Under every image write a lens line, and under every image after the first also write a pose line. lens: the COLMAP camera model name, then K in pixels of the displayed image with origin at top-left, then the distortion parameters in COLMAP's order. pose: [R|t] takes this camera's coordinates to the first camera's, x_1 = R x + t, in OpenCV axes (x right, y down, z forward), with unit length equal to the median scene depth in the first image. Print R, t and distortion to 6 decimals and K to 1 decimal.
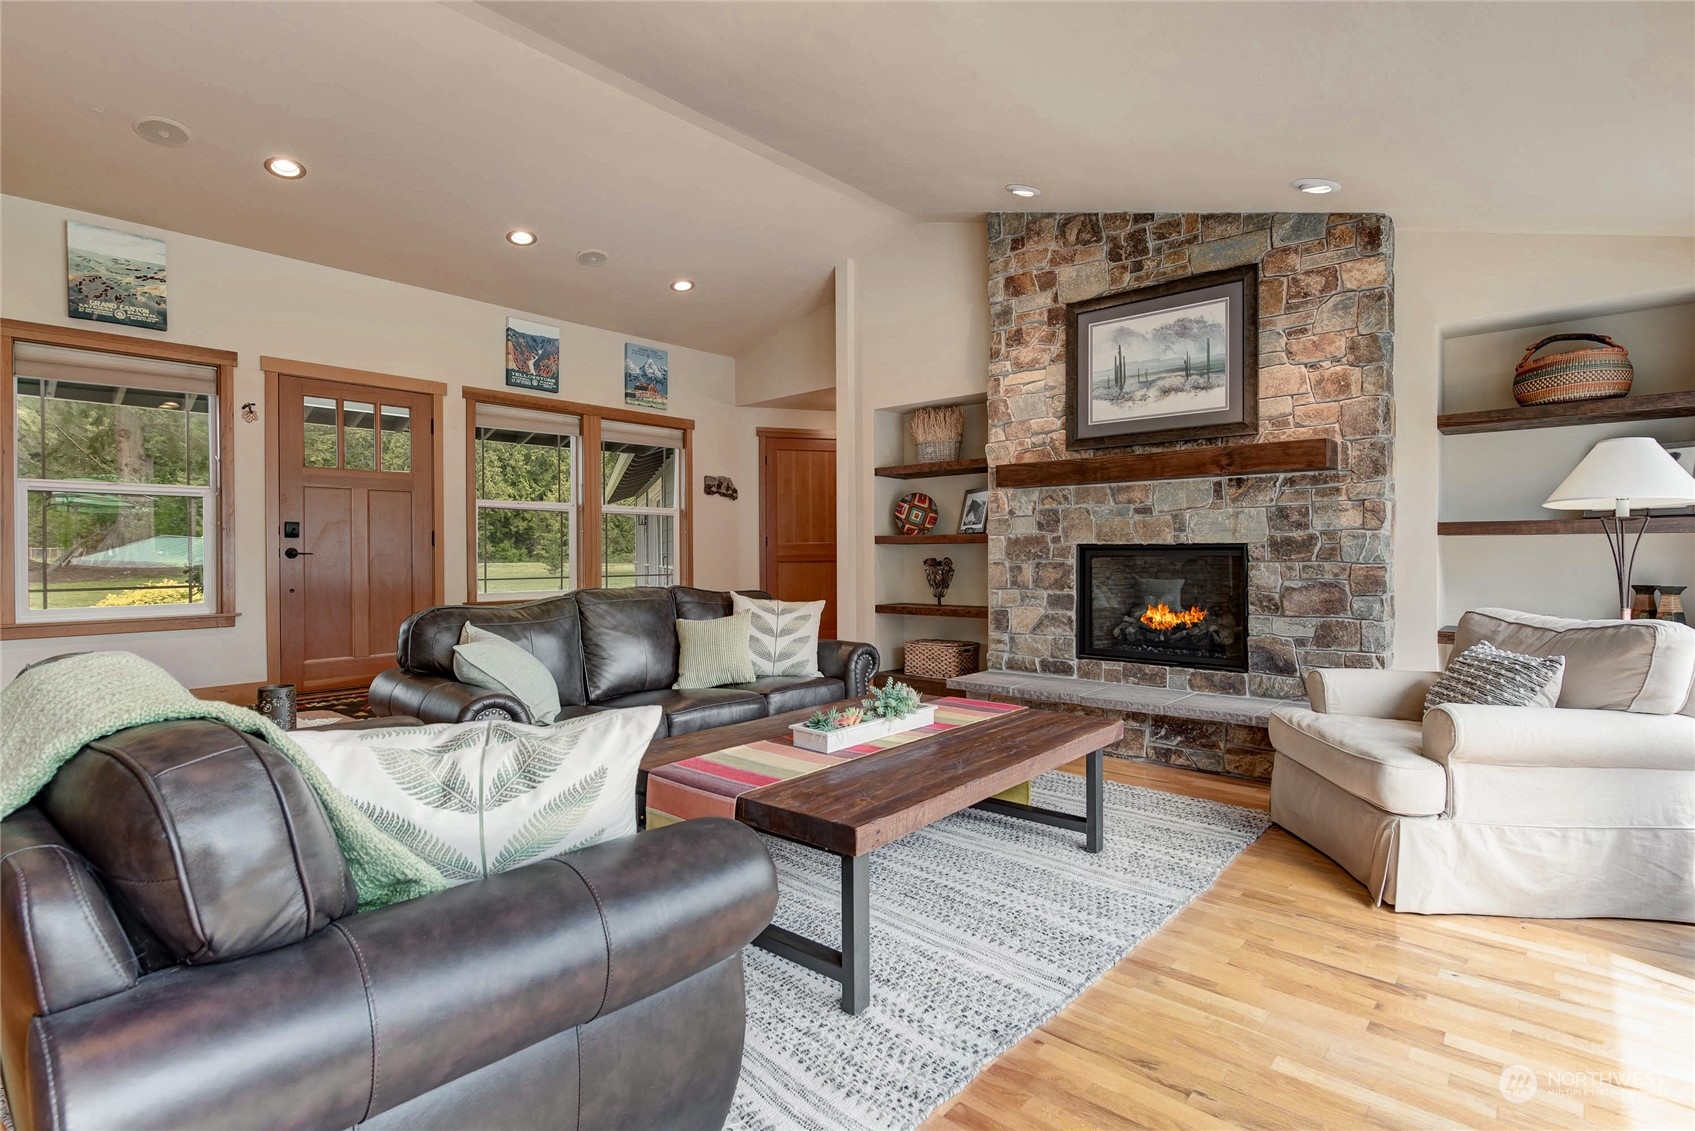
lens RADIAL K [[828.4, 0, 853.4], [0, 828.4, 561.5], [0, 0, 1]] dist [-0.002761, -0.000445]
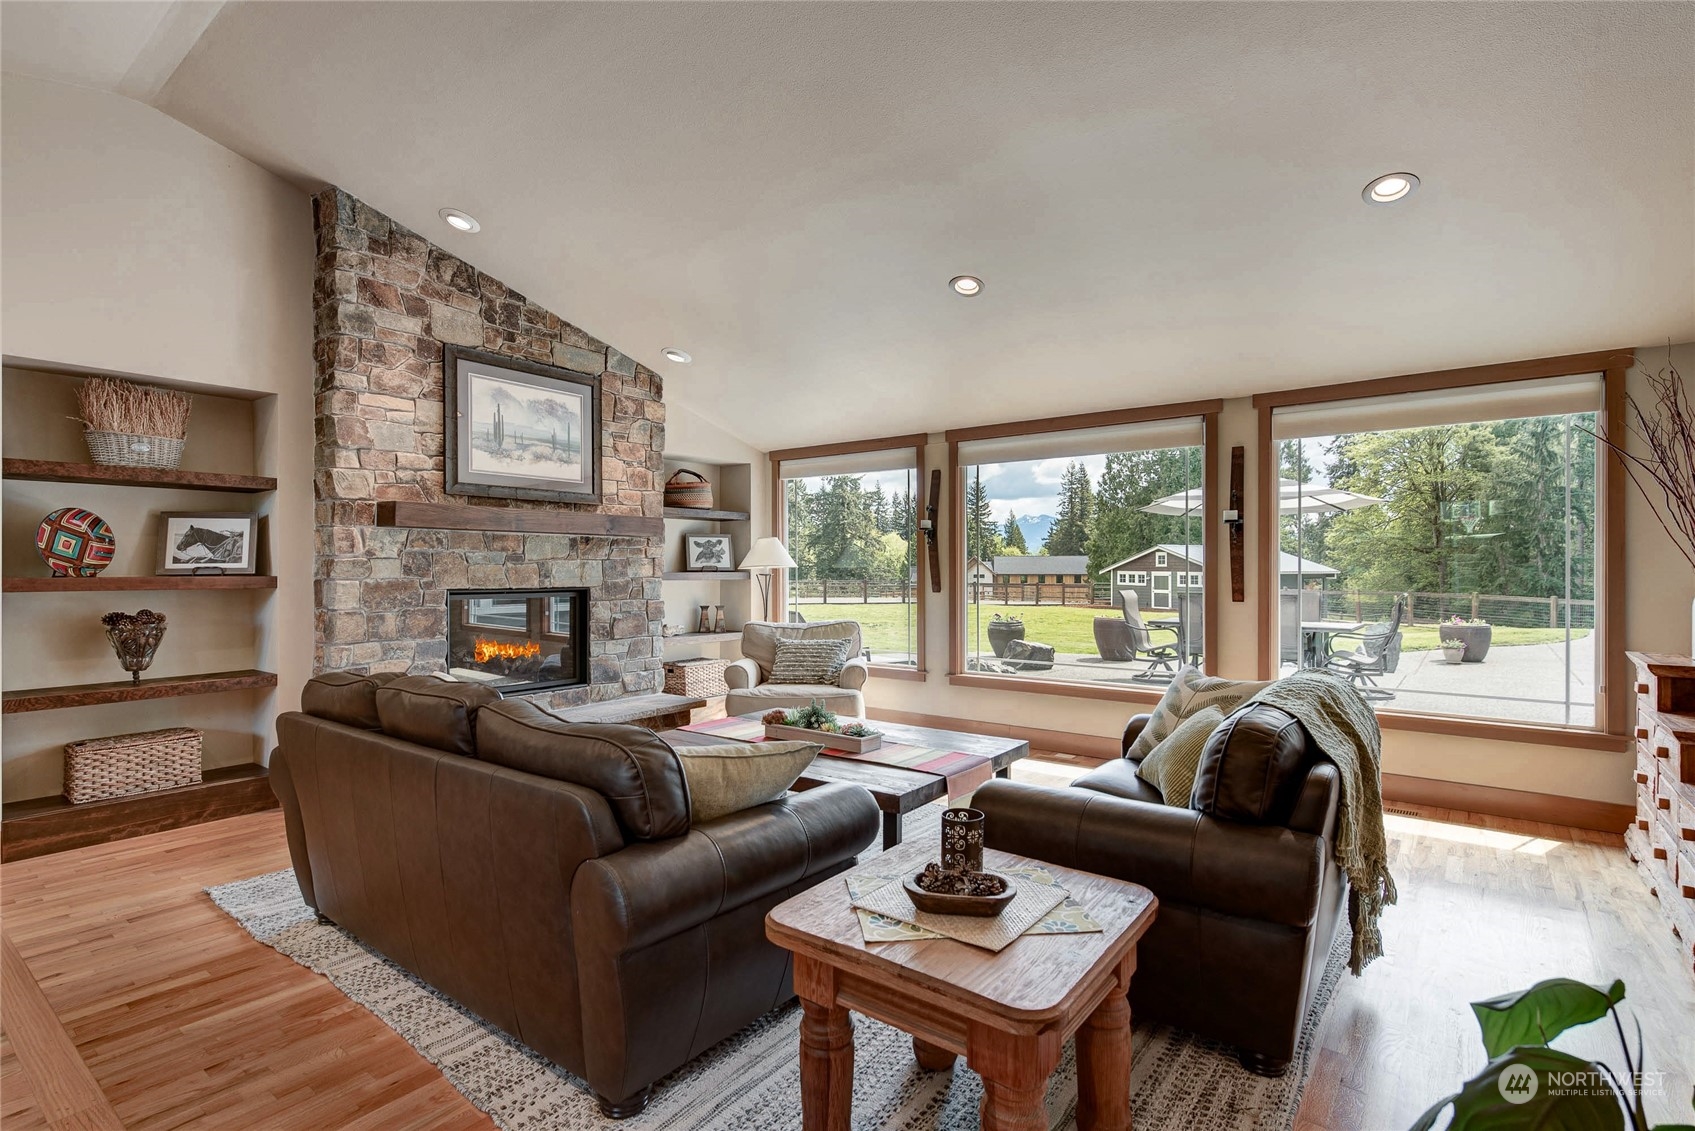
lens RADIAL K [[804.7, 0, 868.8], [0, 804.7, 567.1], [0, 0, 1]] dist [0.000476, -0.000239]
pose [[-0.087724, 0.001512, 0.996144, -0.713249], [0.006637, 0.999978, -0.000933, -0.042529], [-0.996123, 0.006530, -0.087732, 0.577004]]
